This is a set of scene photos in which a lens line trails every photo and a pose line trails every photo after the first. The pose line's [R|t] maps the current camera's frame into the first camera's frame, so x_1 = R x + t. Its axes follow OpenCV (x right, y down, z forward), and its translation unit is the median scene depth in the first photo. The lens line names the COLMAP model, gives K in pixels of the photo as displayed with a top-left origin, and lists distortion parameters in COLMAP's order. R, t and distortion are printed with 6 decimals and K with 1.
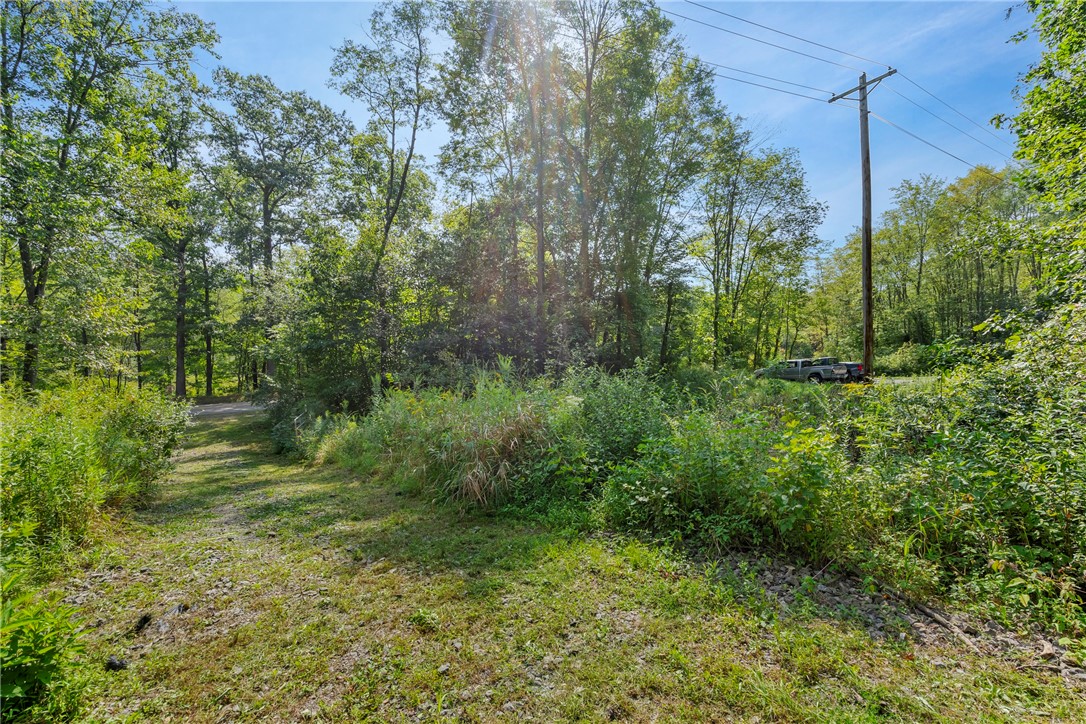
lens RADIAL K [[488.4, 0, 541.3], [0, 488.4, 373.2], [0, 0, 1]] dist [-0.000611, -0.000027]
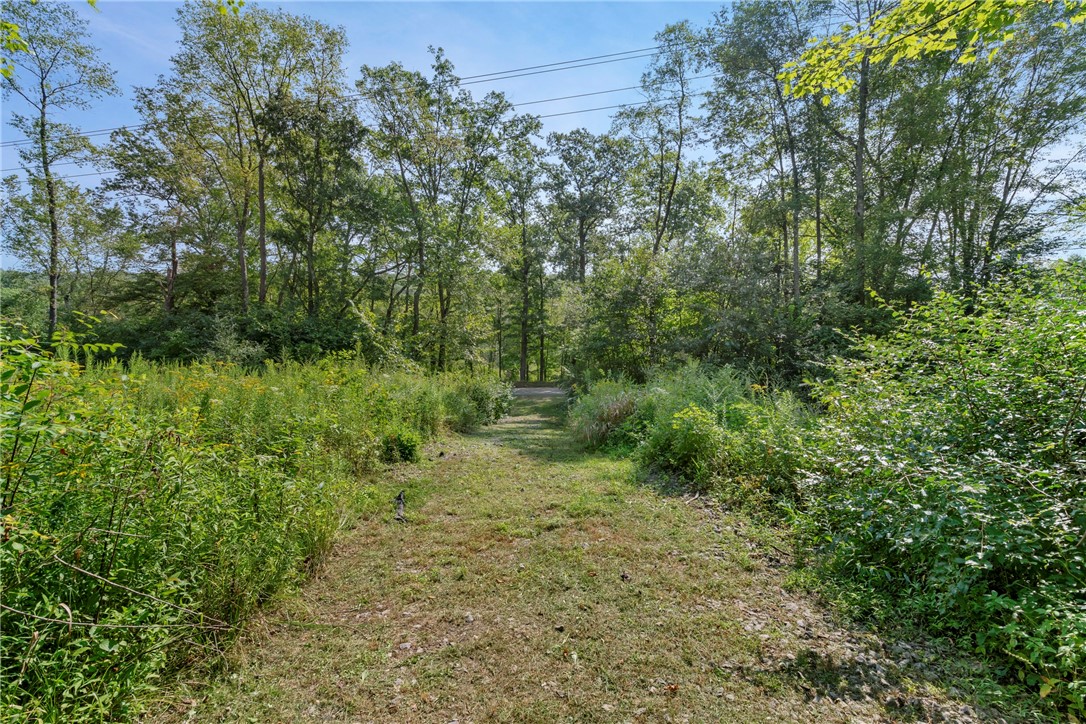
lens RADIAL K [[488.4, 0, 541.3], [0, 488.4, 373.2], [0, 0, 1]] dist [-0.000611, -0.000027]
pose [[0.811004, 0.038133, -0.583797, 0.104872], [-0.032063, 0.999271, 0.020729, -0.003258], [0.584161, 0.001907, 0.811635, -0.078211]]
